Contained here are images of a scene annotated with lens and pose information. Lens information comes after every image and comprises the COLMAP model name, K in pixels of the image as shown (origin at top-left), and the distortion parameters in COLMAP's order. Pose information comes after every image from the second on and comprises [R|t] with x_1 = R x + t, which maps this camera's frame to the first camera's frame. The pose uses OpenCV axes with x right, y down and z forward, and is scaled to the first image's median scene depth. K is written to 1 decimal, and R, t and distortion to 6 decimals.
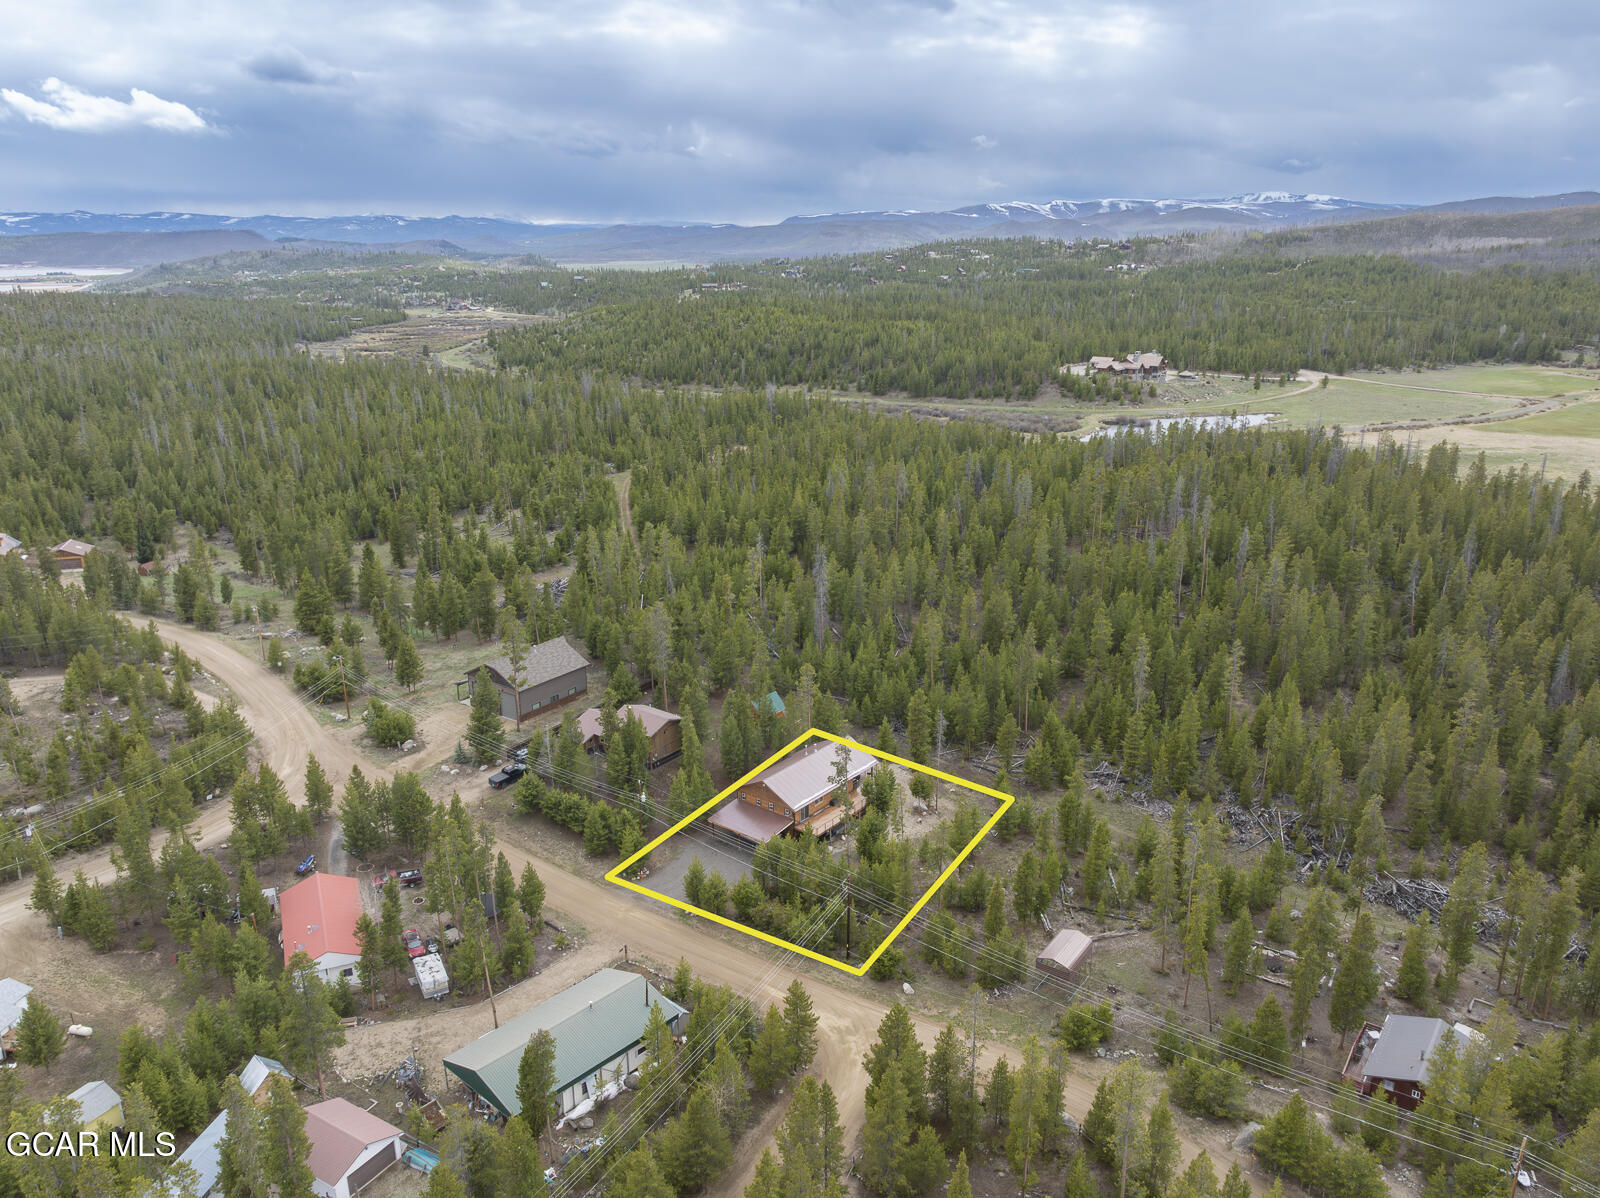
lens RADIAL K [[1181.8, 0, 800.0], [0, 1181.8, 599.0], [0, 0, 1]] dist [-0.032459, 0.020308]
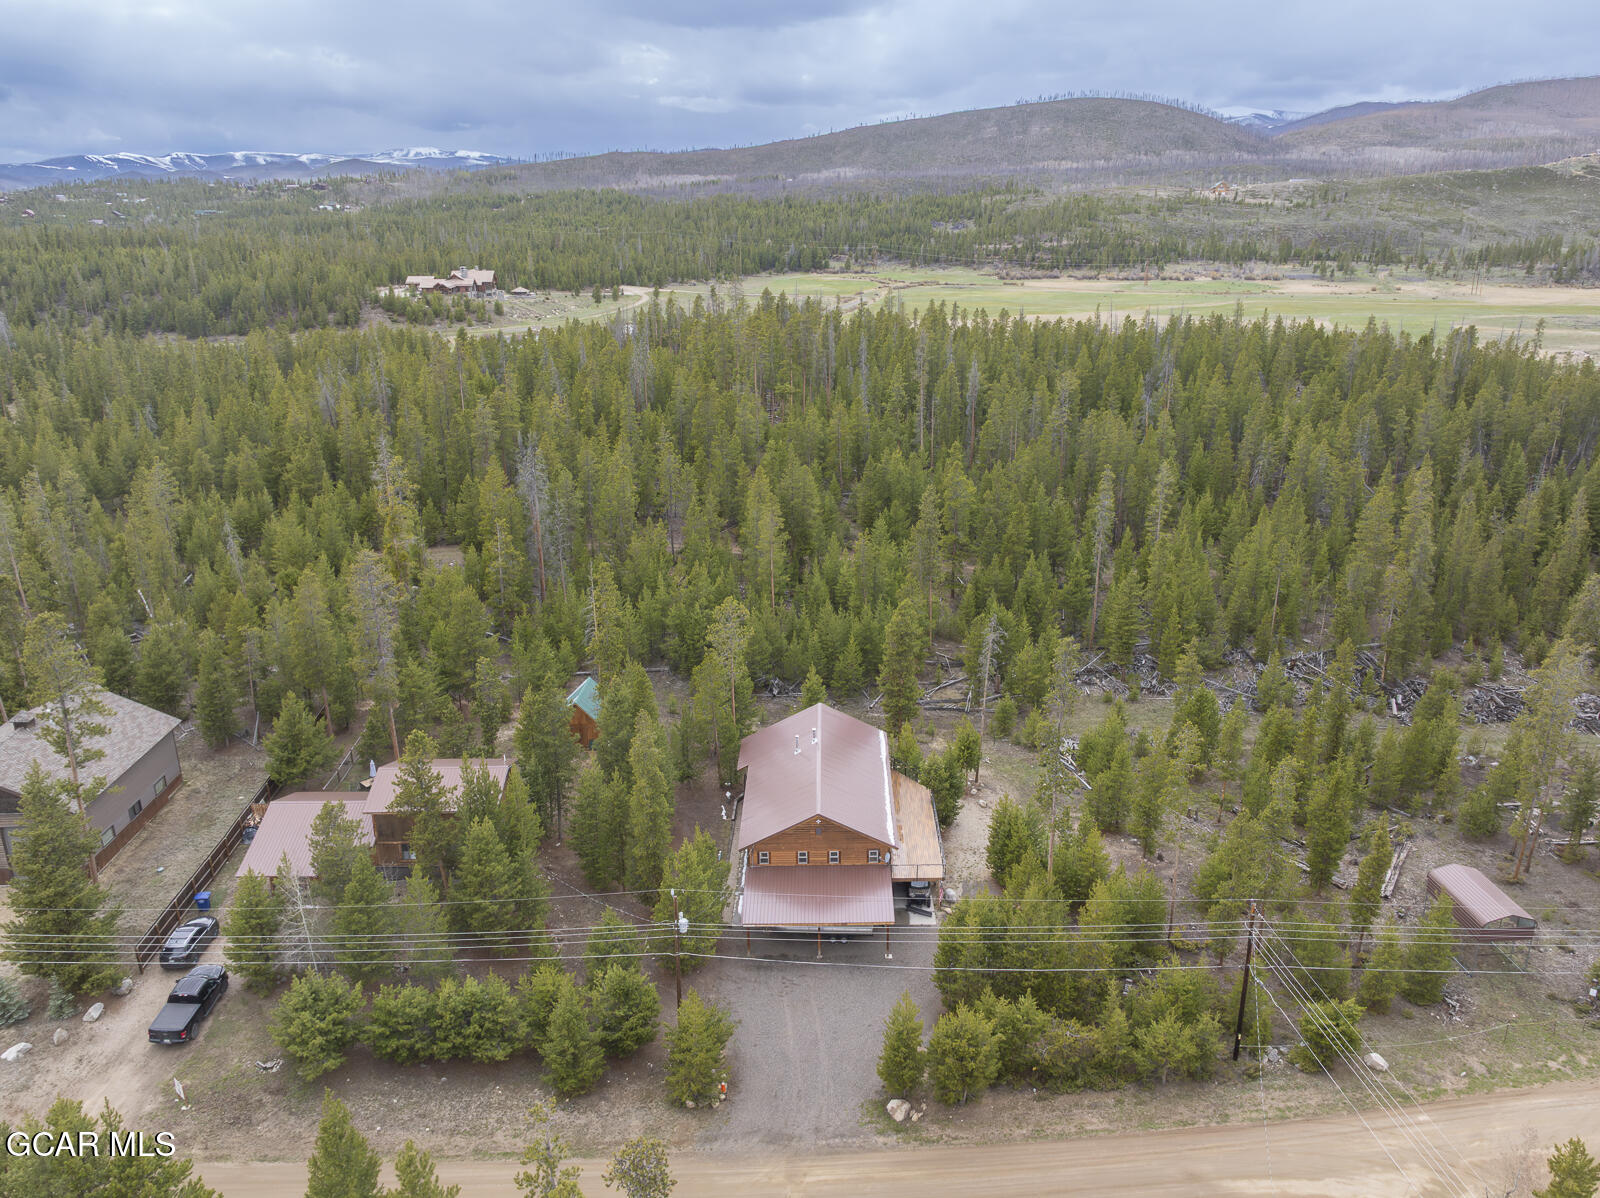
lens RADIAL K [[1215.6, 0, 849.6], [0, 1215.6, 599.7], [0, 0, 1]] dist [-0.050550, 0.033974]
pose [[0.759802, -0.194977, 0.620230, -0.262461], [0.184218, 0.979440, 0.082226, 0.017589], [-0.623510, 0.051782, 0.780098, 0.455183]]
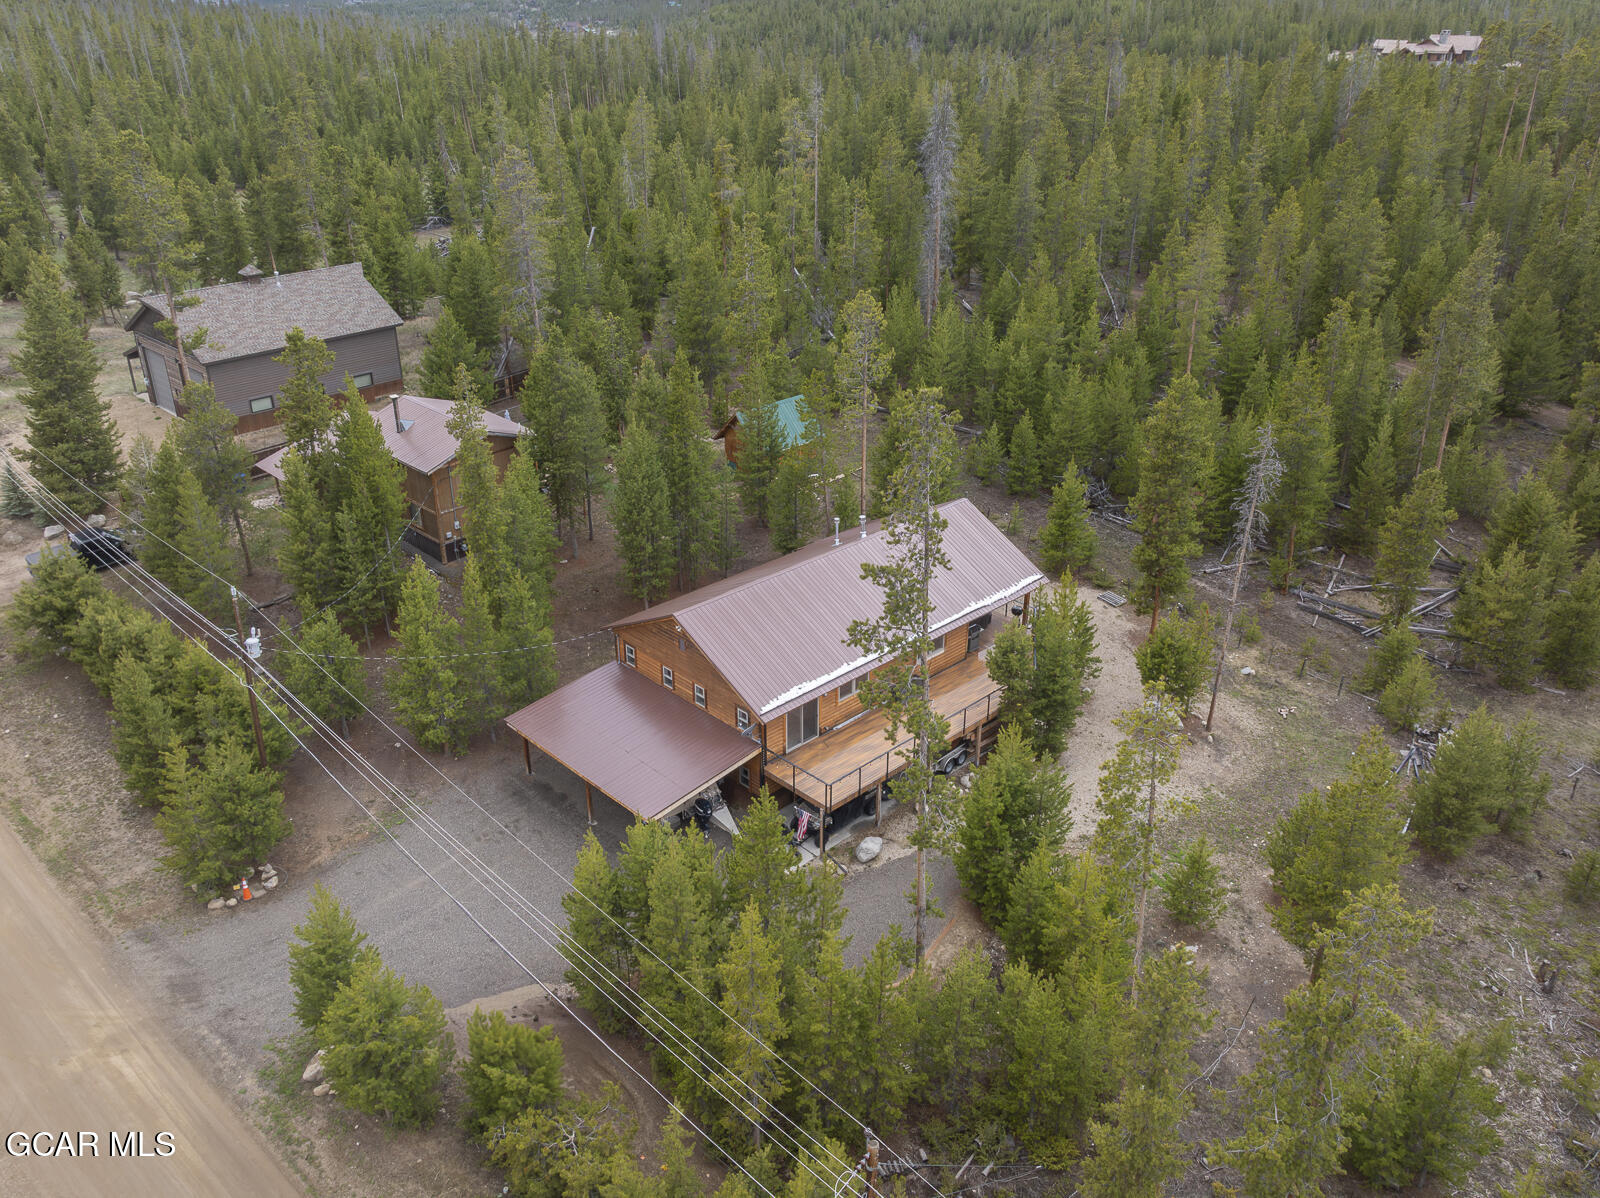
lens RADIAL K [[1249.8, 0, 800.0], [0, 1249.8, 599.0], [0, 0, 1]] dist [-0.036377, 0.003246]
pose [[0.991372, 0.066616, -0.112886, 0.030822], [-0.048100, 0.986032, 0.159460, 0.075547], [0.121932, -0.152655, 0.980729, 0.538194]]
